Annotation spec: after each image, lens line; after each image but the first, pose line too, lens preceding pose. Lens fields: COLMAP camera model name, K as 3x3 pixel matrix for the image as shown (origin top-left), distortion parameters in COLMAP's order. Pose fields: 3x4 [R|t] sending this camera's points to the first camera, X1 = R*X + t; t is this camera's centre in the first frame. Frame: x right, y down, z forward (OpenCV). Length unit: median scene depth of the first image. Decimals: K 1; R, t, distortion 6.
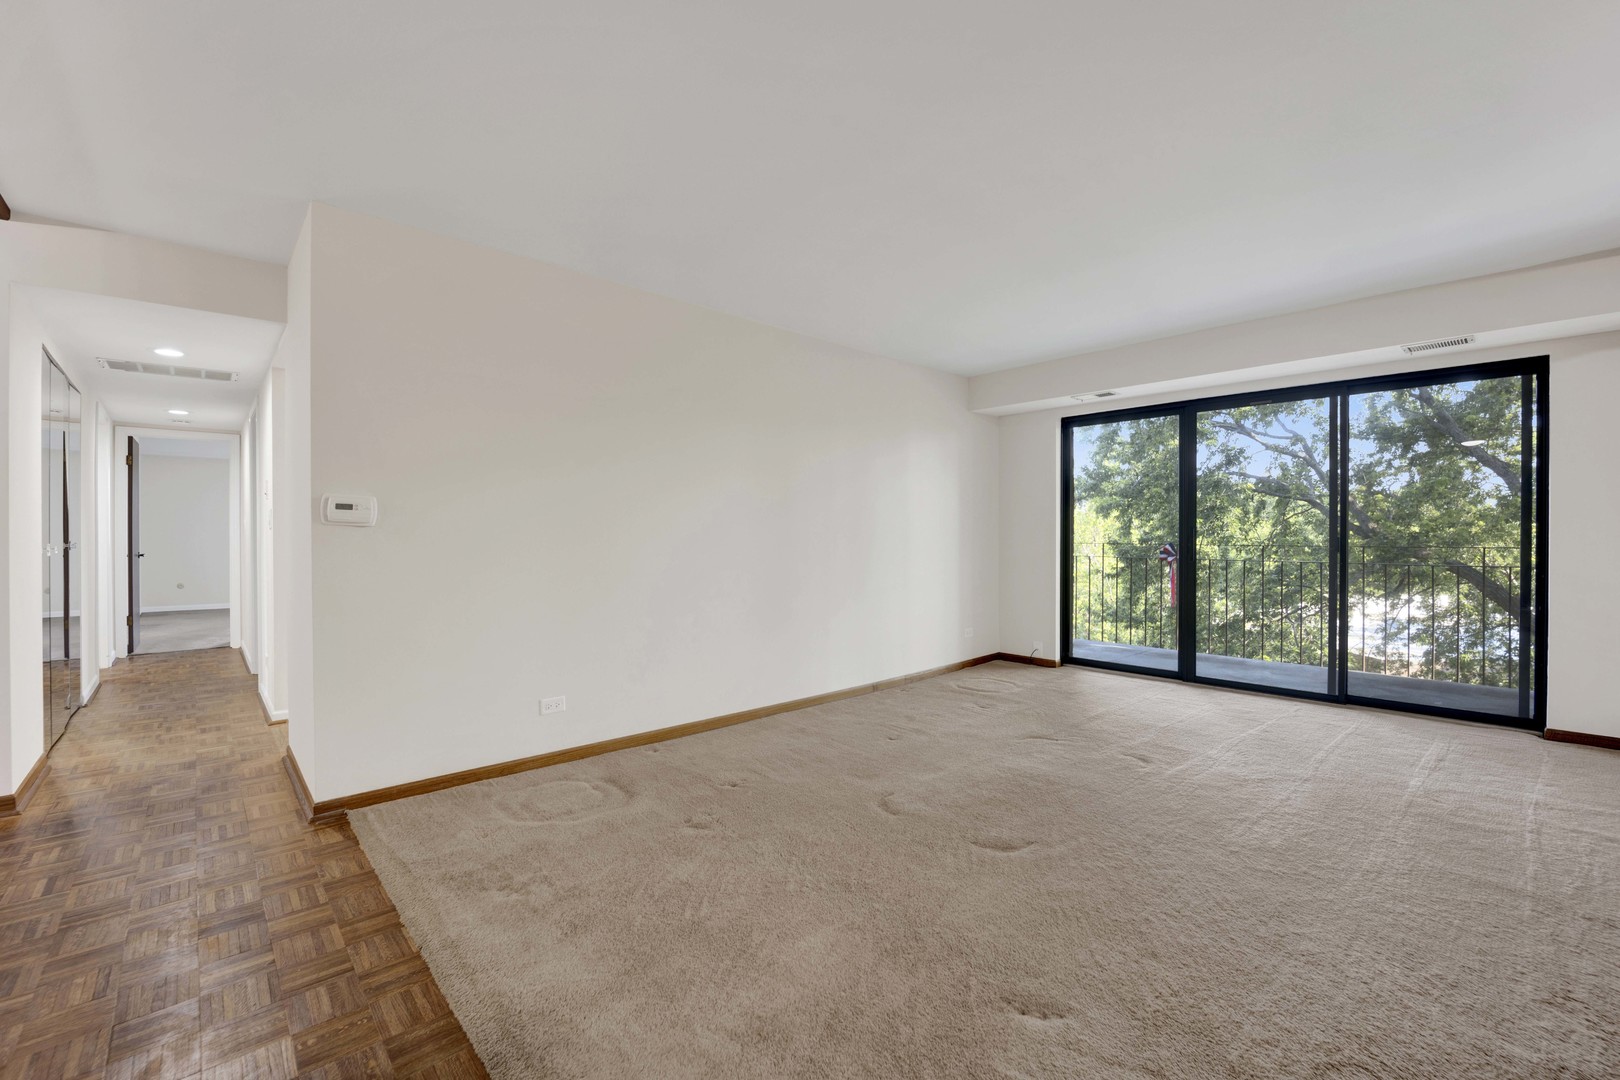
lens RADIAL K [[681.1, 0, 810.0], [0, 681.1, 540.0], [0, 0, 1]] dist [-0.023938, -0.000018]
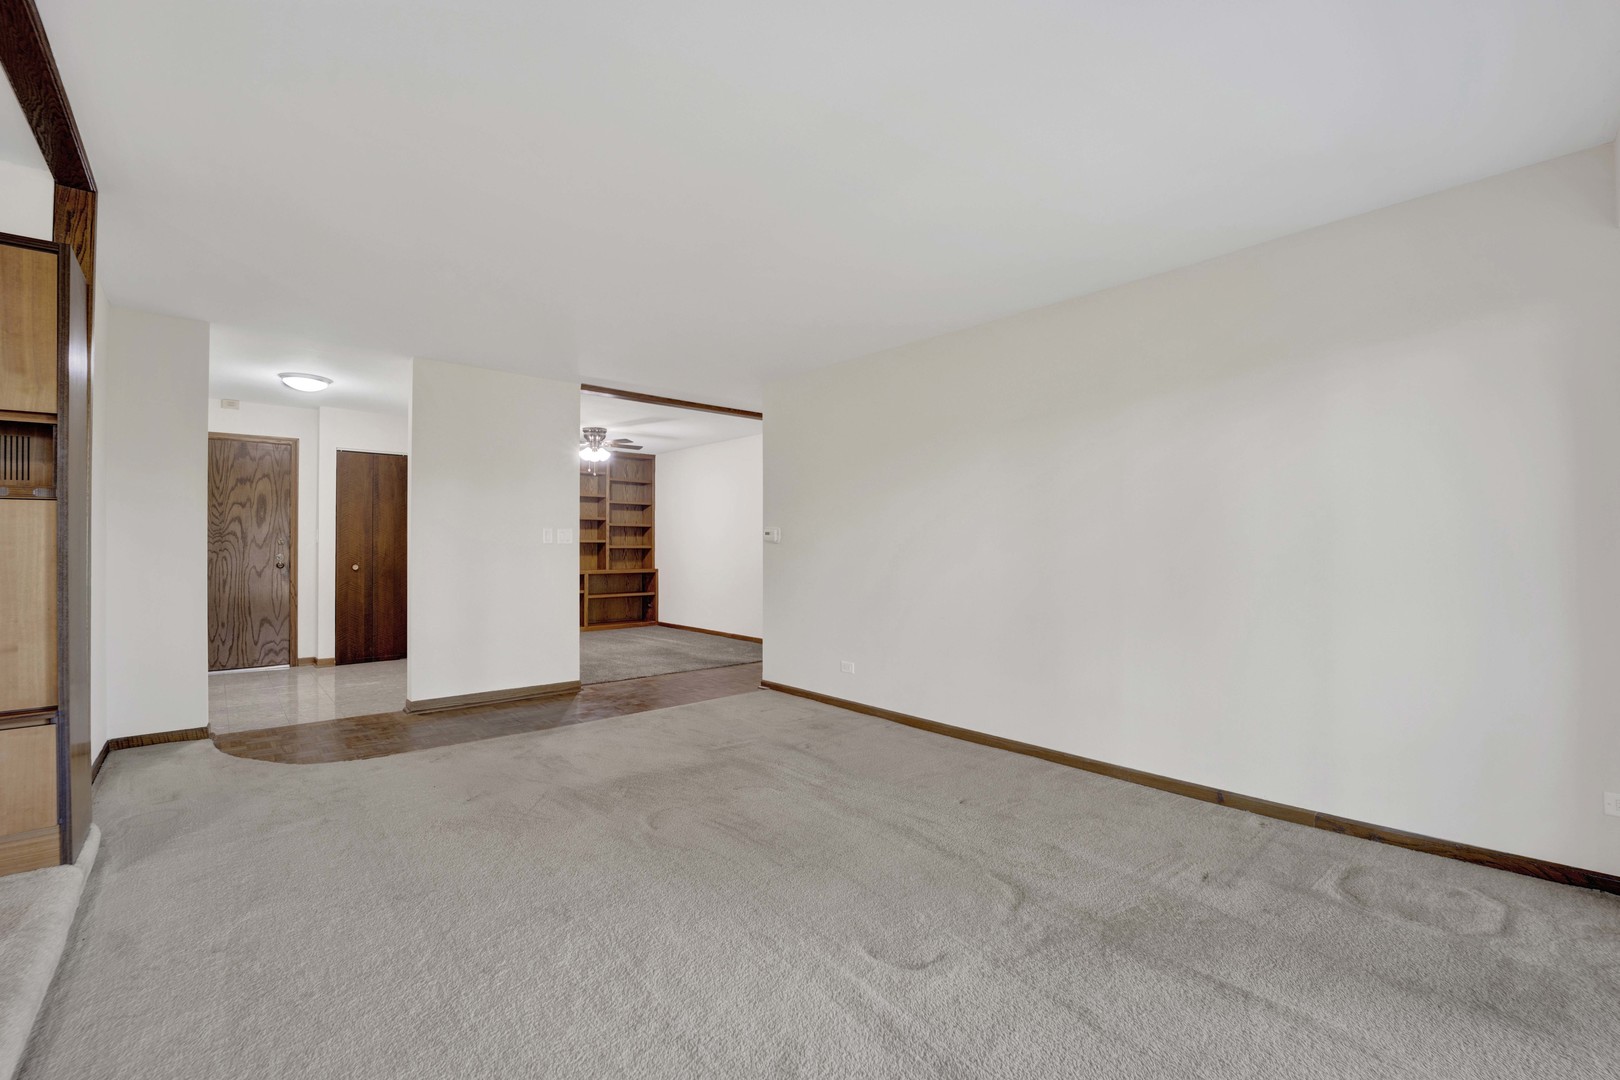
lens RADIAL K [[681.1, 0, 810.0], [0, 681.1, 540.0], [0, 0, 1]] dist [-0.023938, -0.000018]
pose [[-0.005825, -0.005168, -0.999970, 0.814886], [-0.008083, 0.999954, -0.005121, -0.013388], [0.999950, 0.008053, -0.005866, 0.716011]]
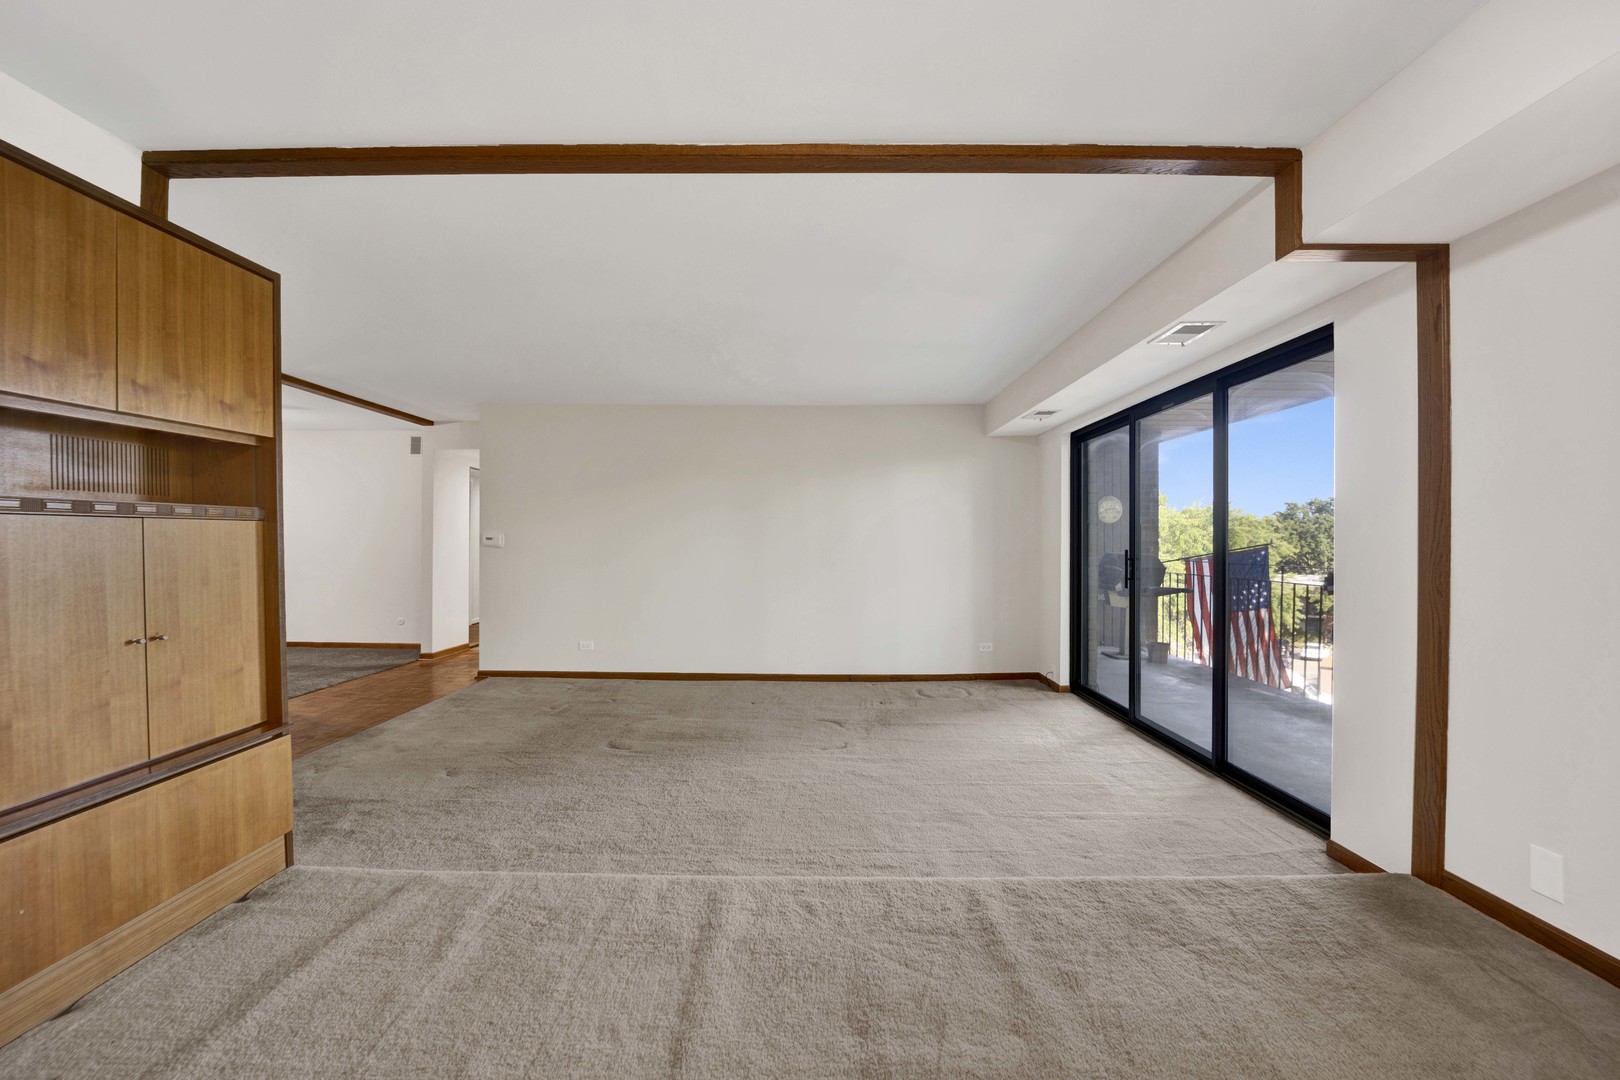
lens RADIAL K [[669.1, 0, 796.4], [0, 669.1, 547.0], [0, 0, 1]] dist [-0.025209, 0.000003]
pose [[0.729228, 0.010633, -0.684188, 0.967655], [-0.008706, 0.999943, 0.006260, -0.028073], [0.684215, 0.001392, 0.729279, 0.061954]]
